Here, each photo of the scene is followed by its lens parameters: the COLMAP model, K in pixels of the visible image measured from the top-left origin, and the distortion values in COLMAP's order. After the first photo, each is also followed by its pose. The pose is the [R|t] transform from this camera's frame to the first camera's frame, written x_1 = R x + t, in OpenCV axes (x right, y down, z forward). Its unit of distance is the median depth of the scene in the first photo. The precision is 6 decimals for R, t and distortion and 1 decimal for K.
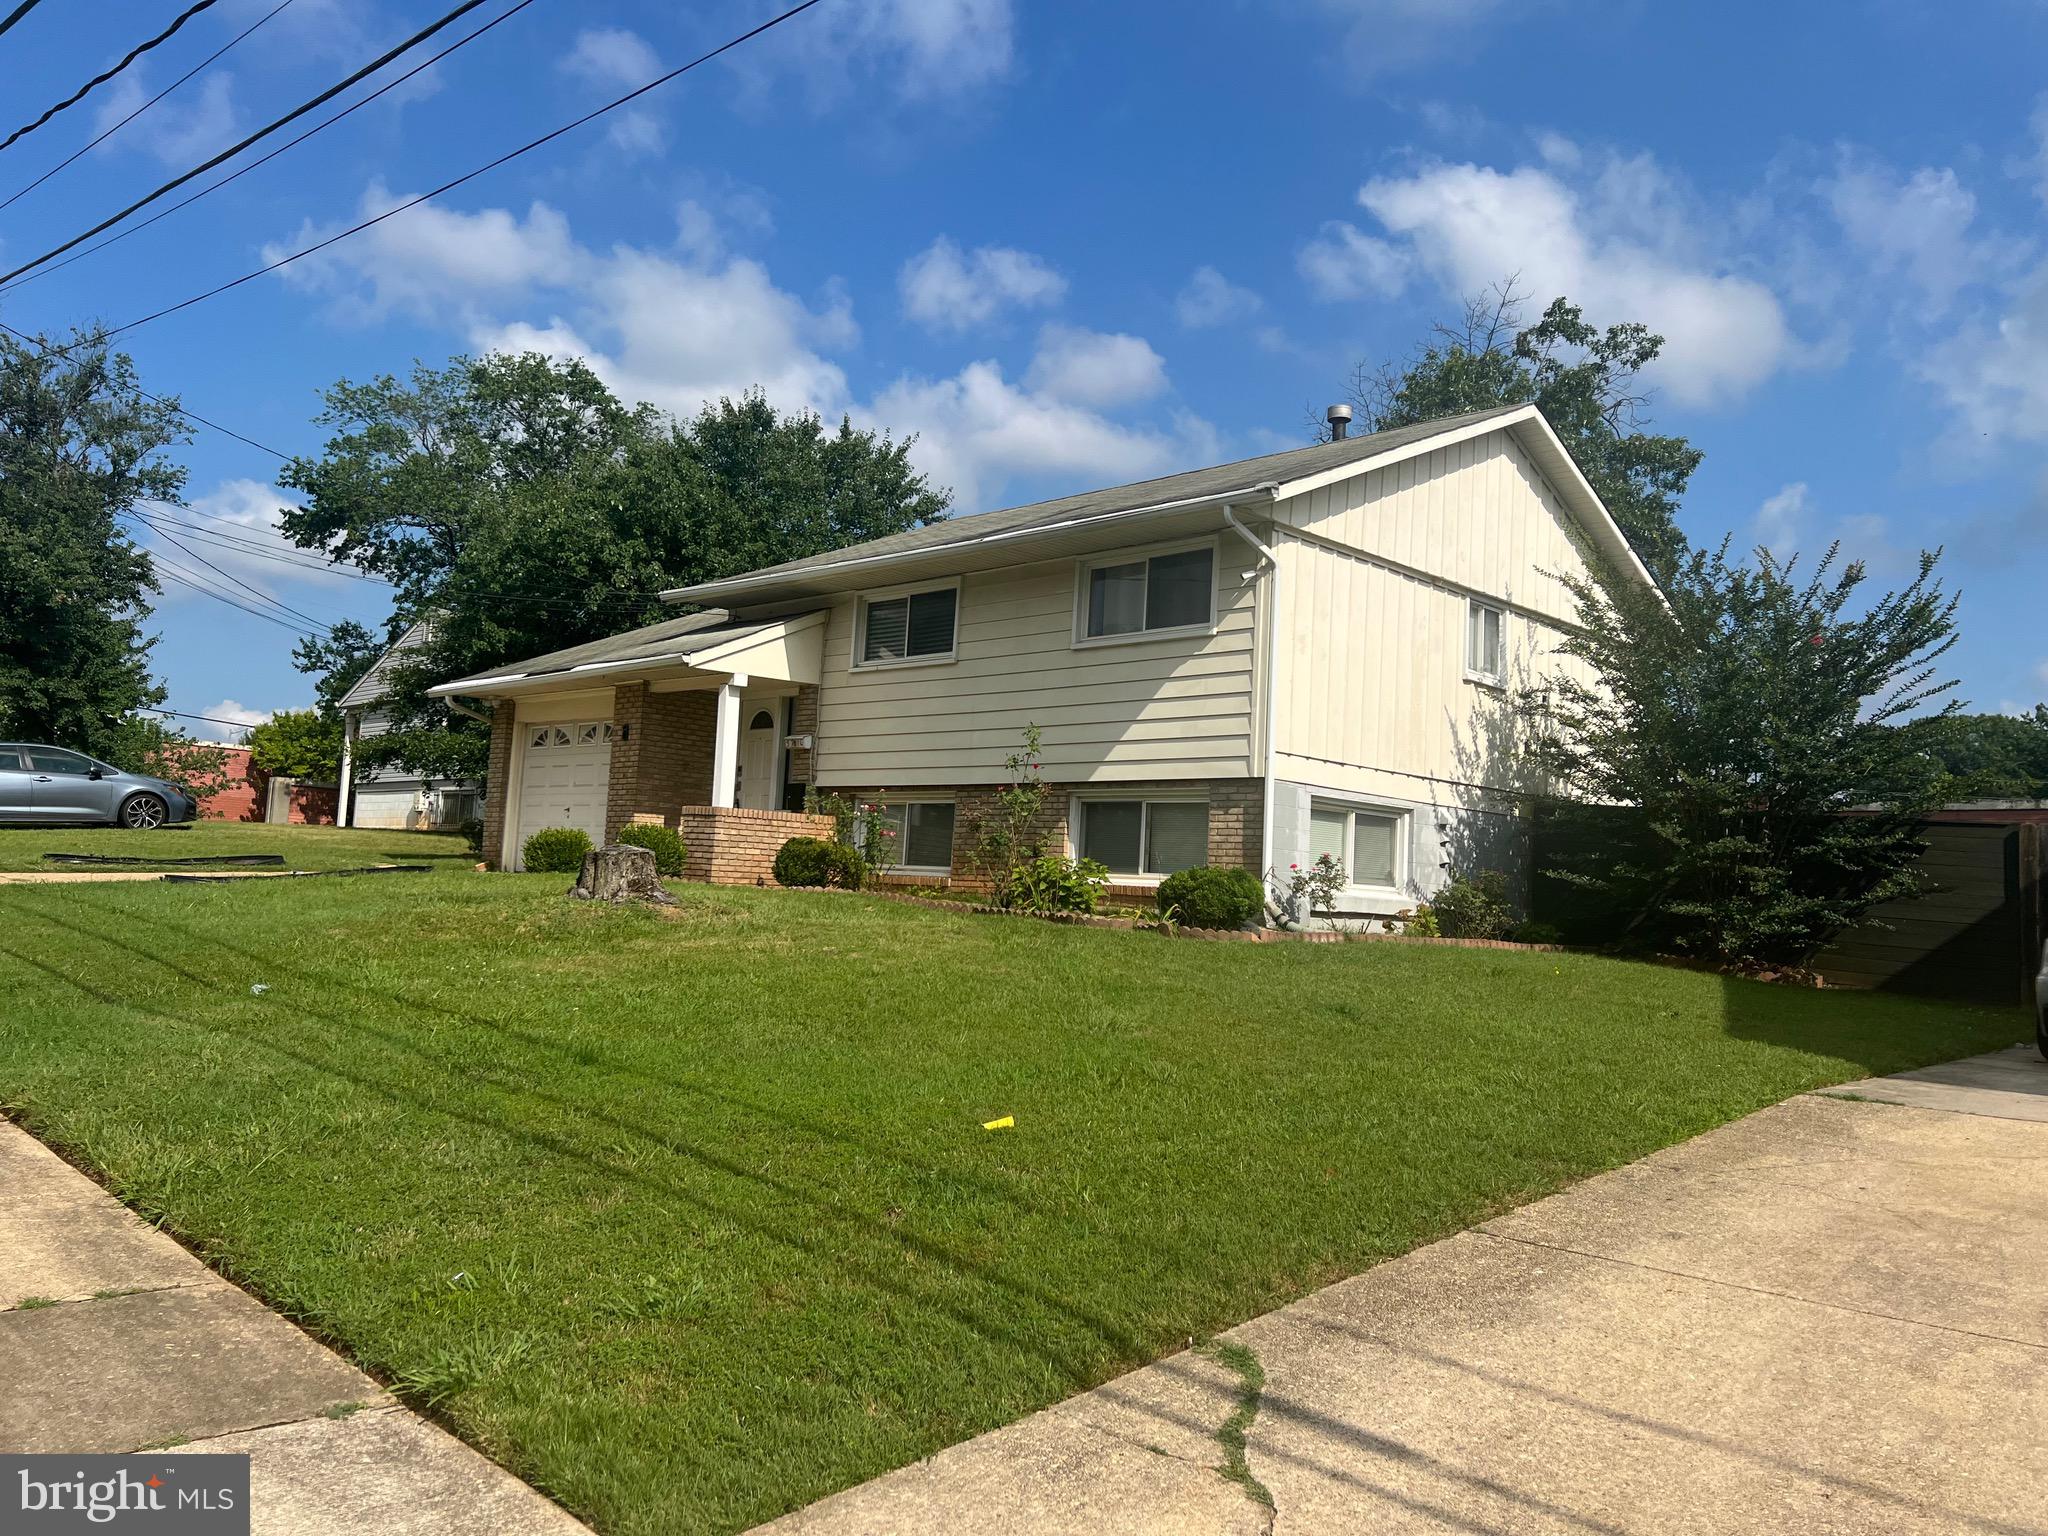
lens RADIAL K [[1544.0, 0, 1037.3], [0, 1544.0, 764.1], [0, 0, 1]] dist [0.057312, -0.063668]
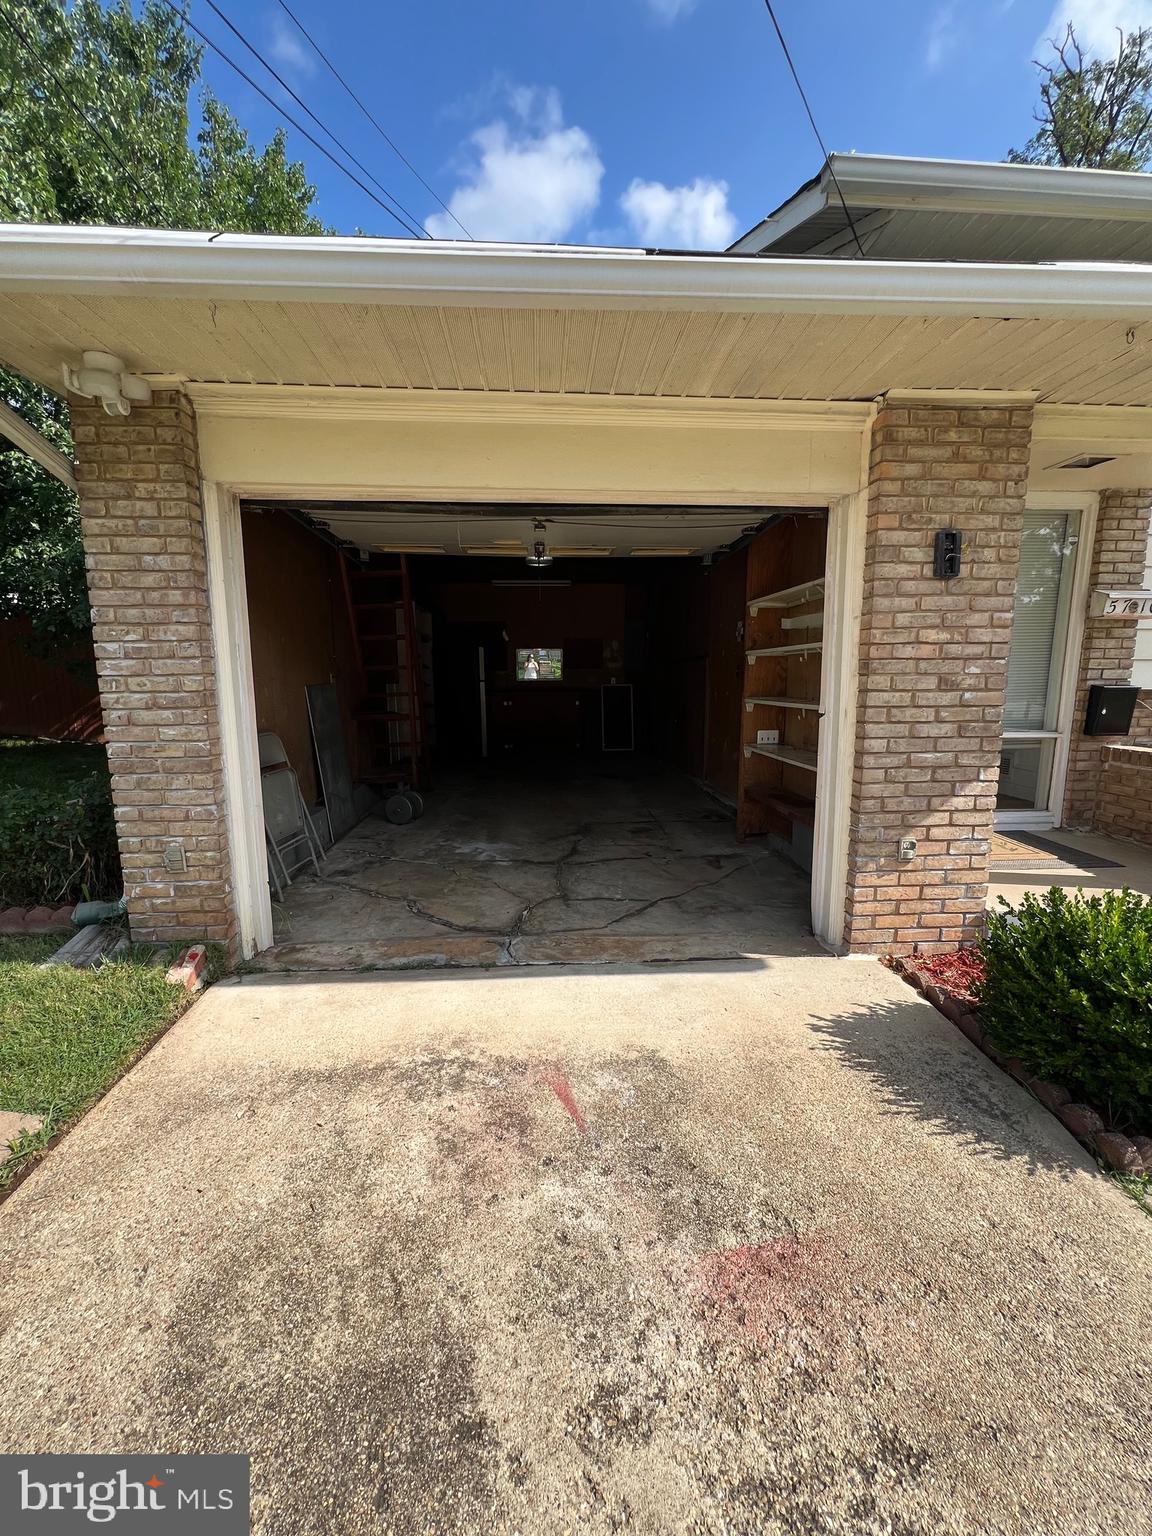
lens RADIAL K [[615.2, 0, 572.0], [0, 615.2, 771.4], [0, 0, 1]] dist [-0.000787, 0.000481]
pose [[0.679177, -0.157572, 0.716861, -0.523614], [-0.028154, 0.970372, 0.239970, -0.005109], [-0.733435, -0.183165, 0.654618, 1.187055]]
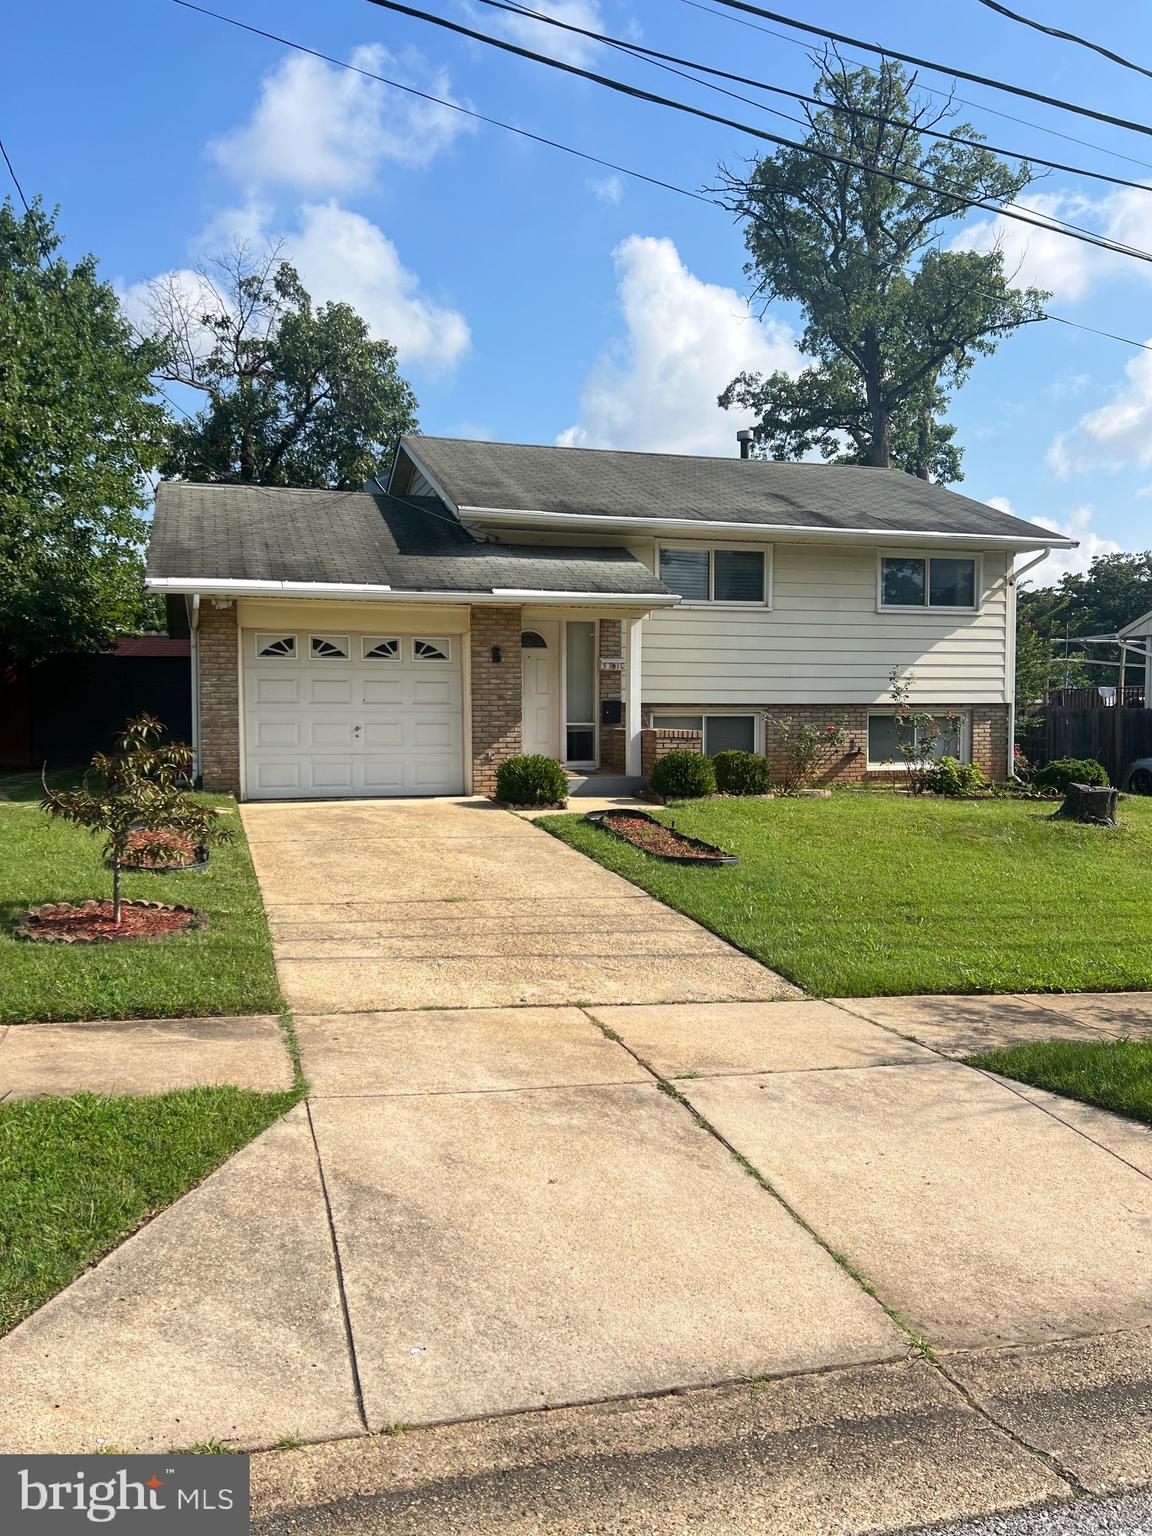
lens RADIAL K [[1158.0, 0, 561.8], [0, 1158.0, 757.9], [0, 0, 1]] dist [0.057312, -0.063668]
pose [[0.483231, -0.084241, 0.871430, -1.116694], [-0.051750, 0.990871, 0.124485, -0.060937], [-0.873962, -0.105251, 0.474461, 0.737995]]
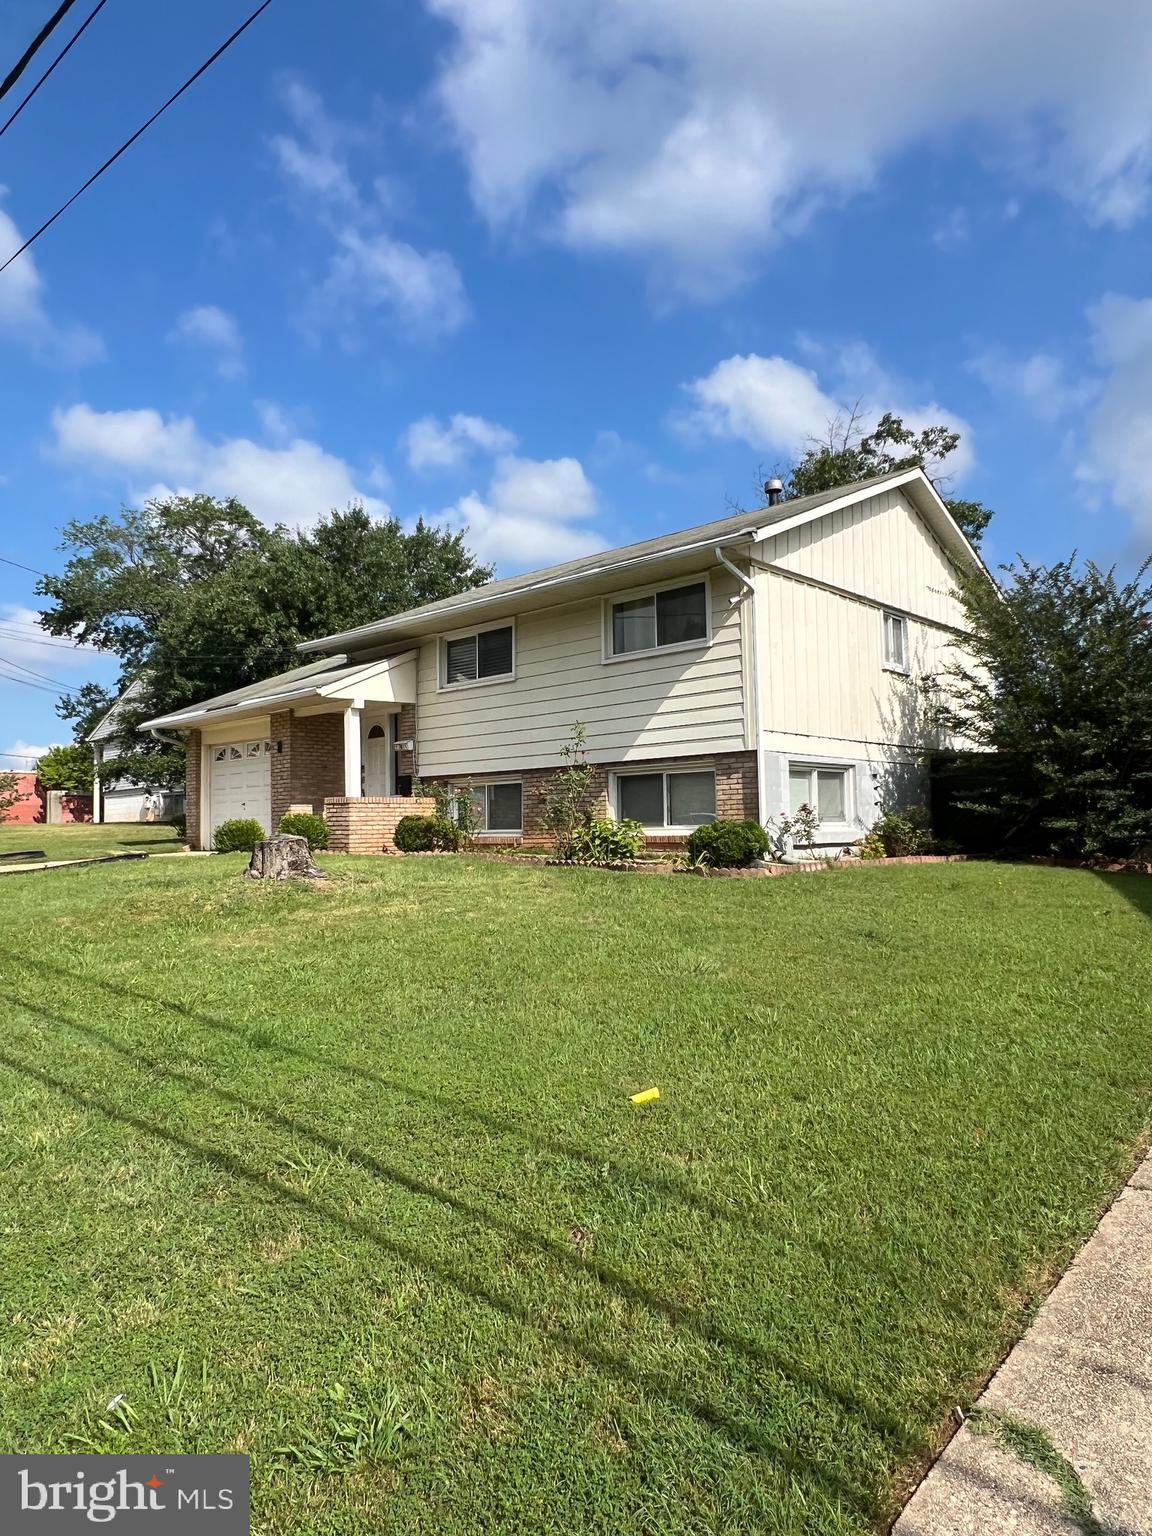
lens RADIAL K [[986.0, 0, 567.4], [0, 986.0, 778.4], [0, 0, 1]] dist [-0.001423, -0.000615]
pose [[0.997586, -0.067187, 0.017534, -0.030804], [0.066581, 0.997231, 0.033134, -0.005409], [-0.019712, -0.031887, 0.999297, 0.131463]]
